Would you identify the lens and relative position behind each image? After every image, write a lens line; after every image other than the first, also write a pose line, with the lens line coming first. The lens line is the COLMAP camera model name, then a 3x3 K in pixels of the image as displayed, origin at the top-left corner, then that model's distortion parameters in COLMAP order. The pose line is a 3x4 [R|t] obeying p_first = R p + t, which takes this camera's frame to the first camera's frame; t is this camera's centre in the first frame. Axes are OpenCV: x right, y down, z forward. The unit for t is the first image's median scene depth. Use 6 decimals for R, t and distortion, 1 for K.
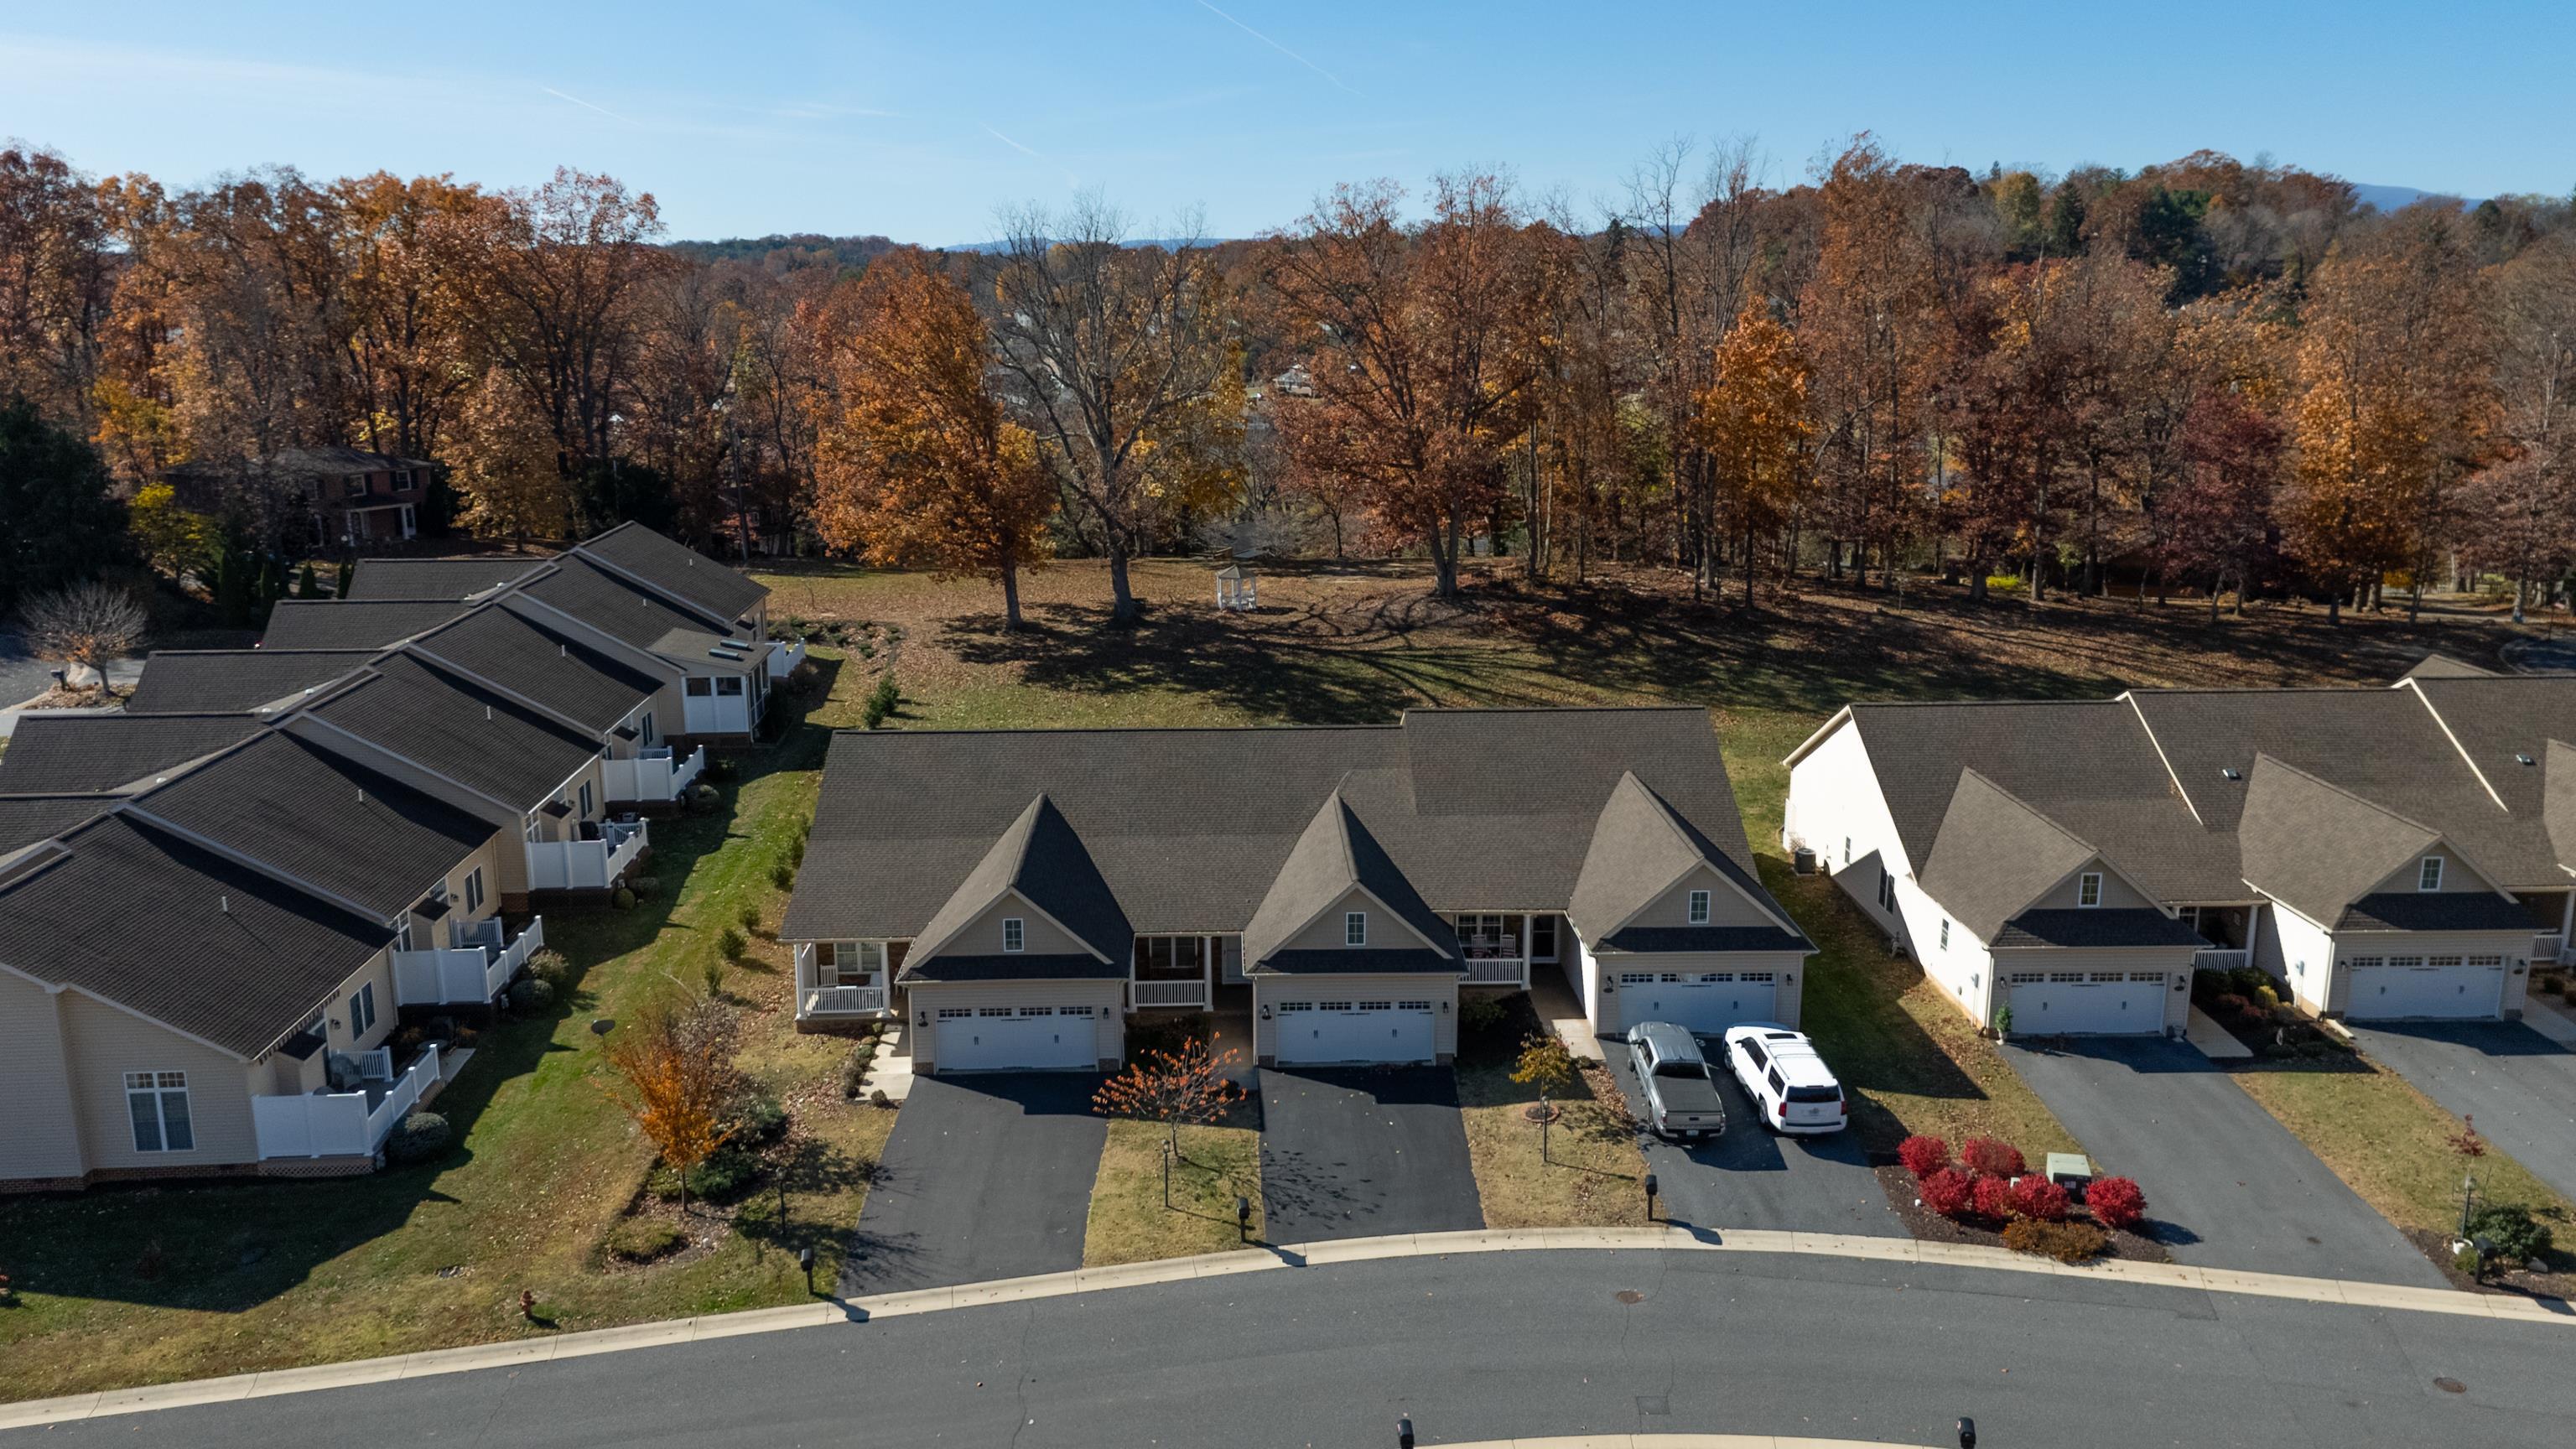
lens RADIAL K [[1880.2, 0, 1288.0], [0, 1880.2, 724.5], [0, 0, 1]] dist [0.100483, -0.068452]
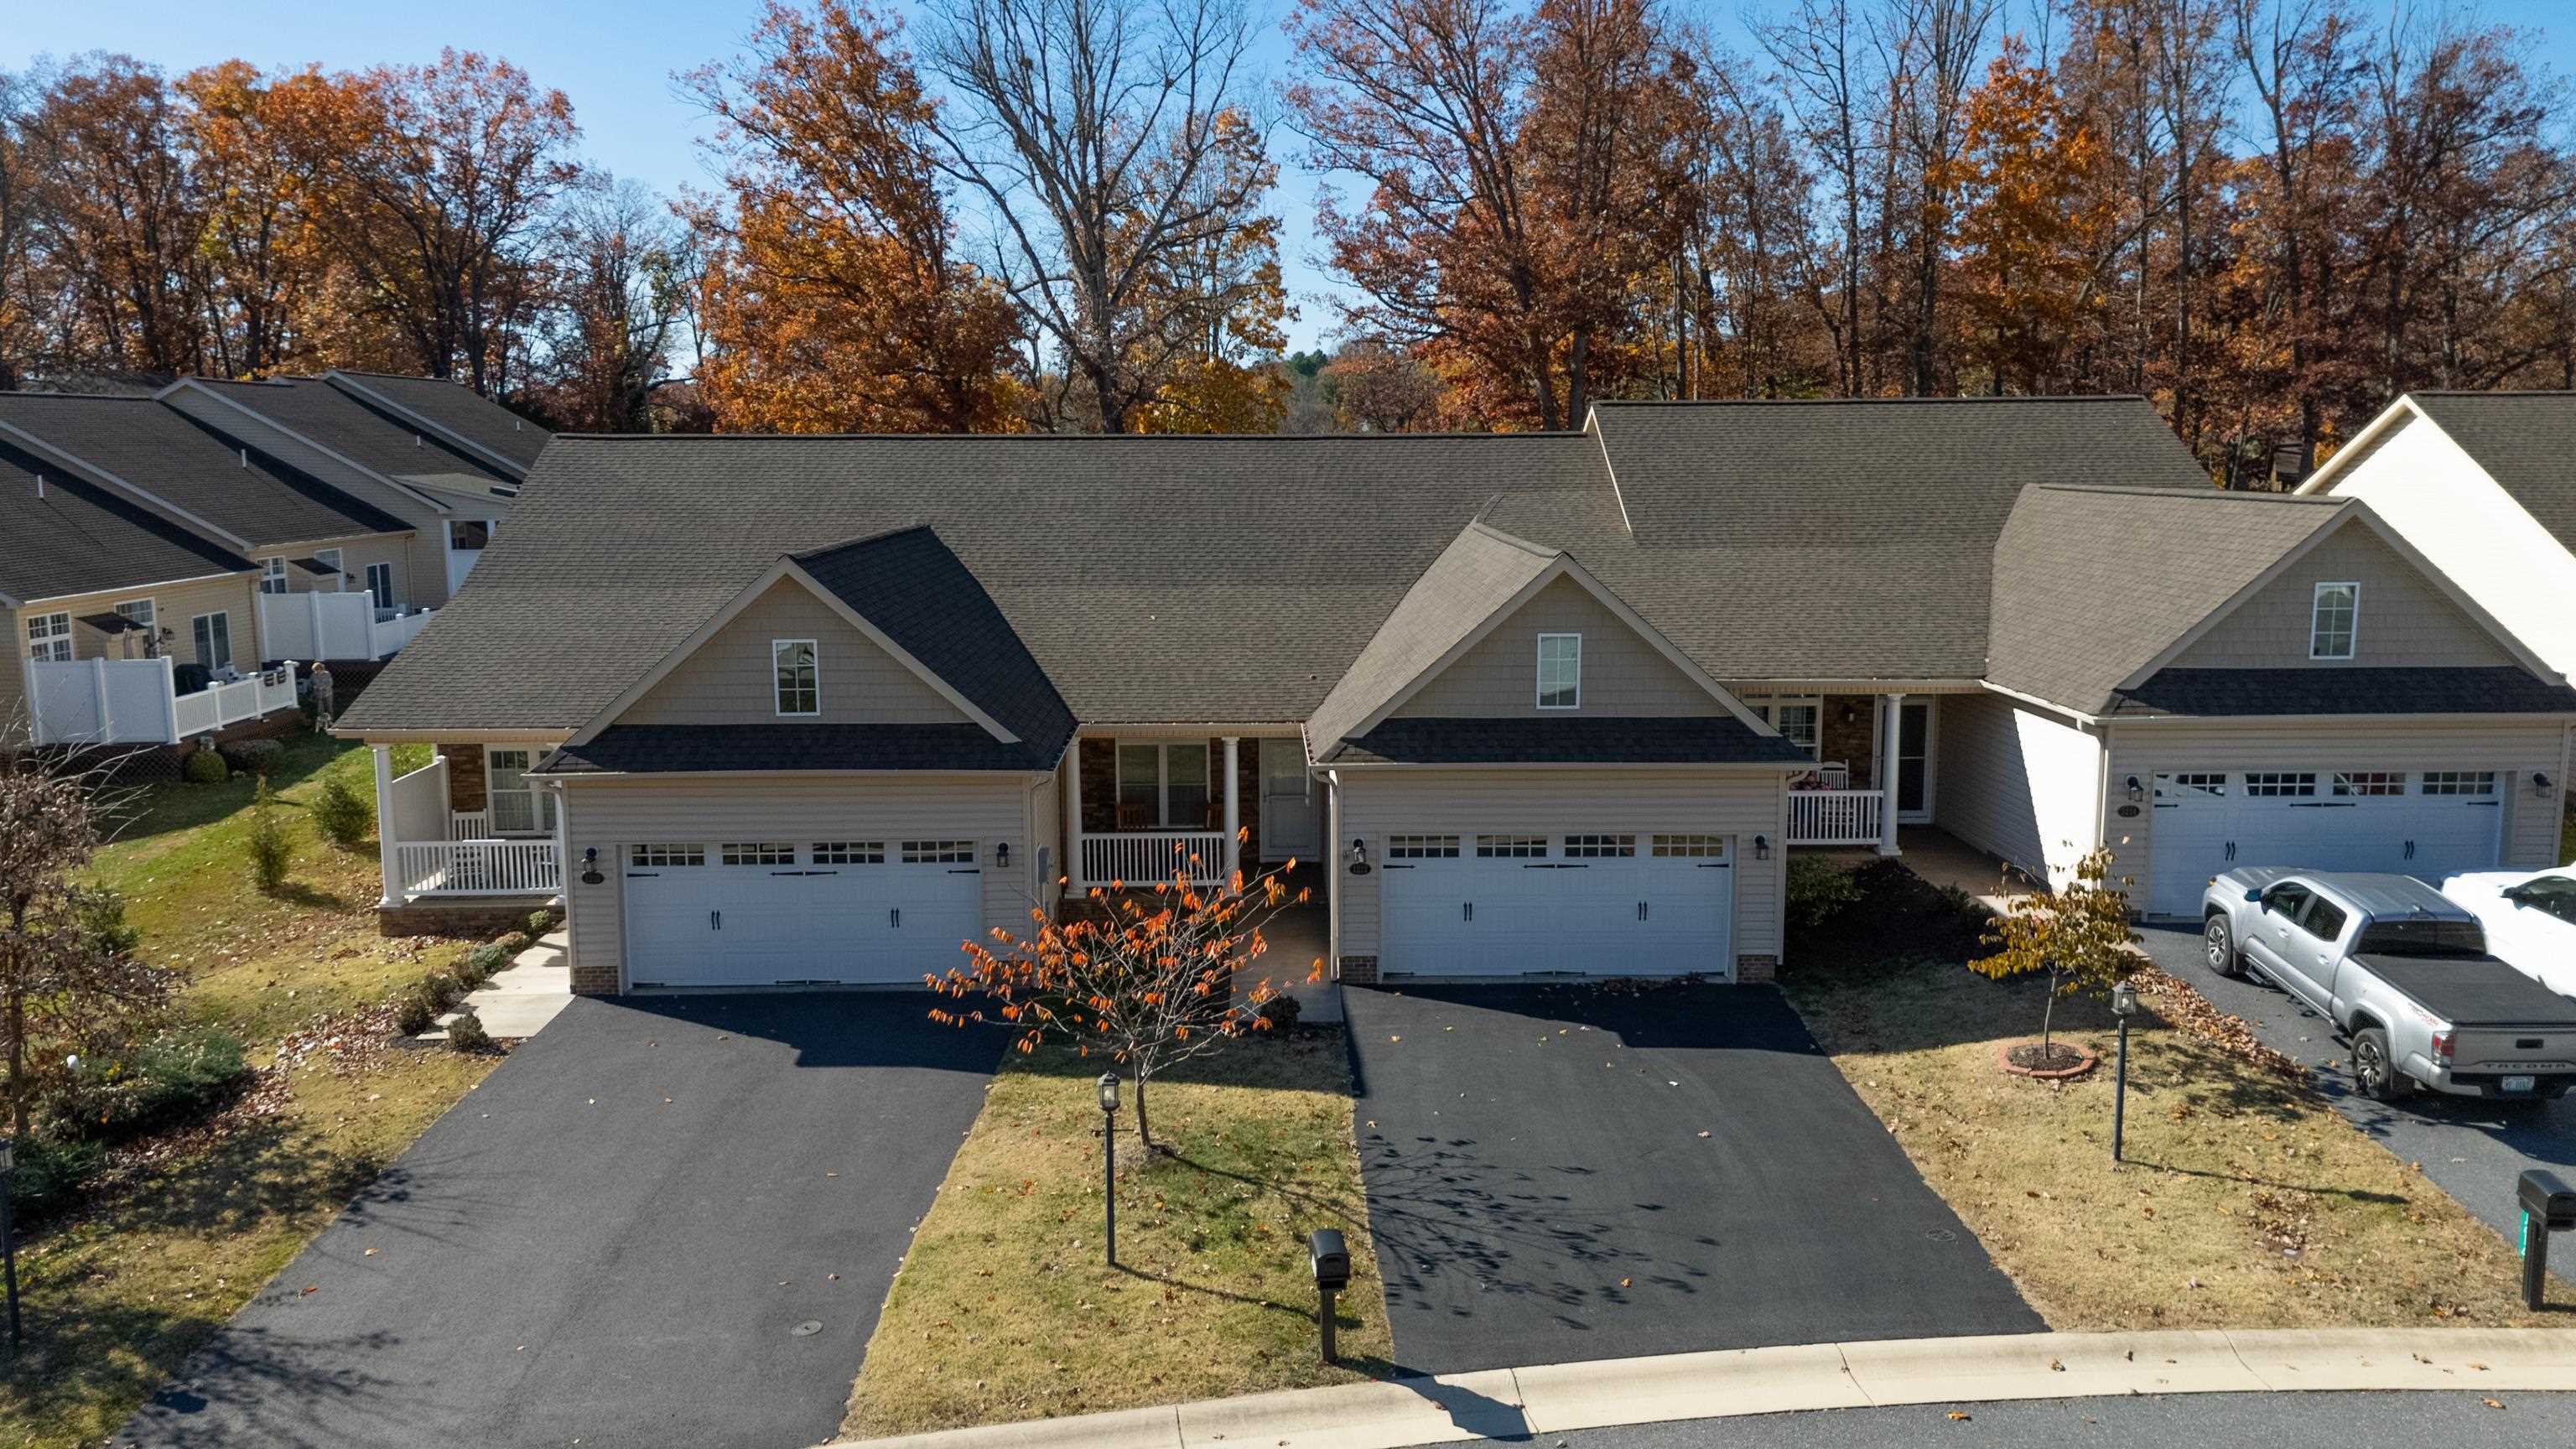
lens RADIAL K [[1893.6, 0, 1288.0], [0, 1893.6, 724.5], [0, 0, 1]] dist [0.069984, -0.066620]
pose [[0.999866, 0.000021, -0.016381, -0.022280], [-0.001297, 0.996960, -0.077905, 0.164330], [0.016329, 0.077916, 0.996826, 0.575378]]
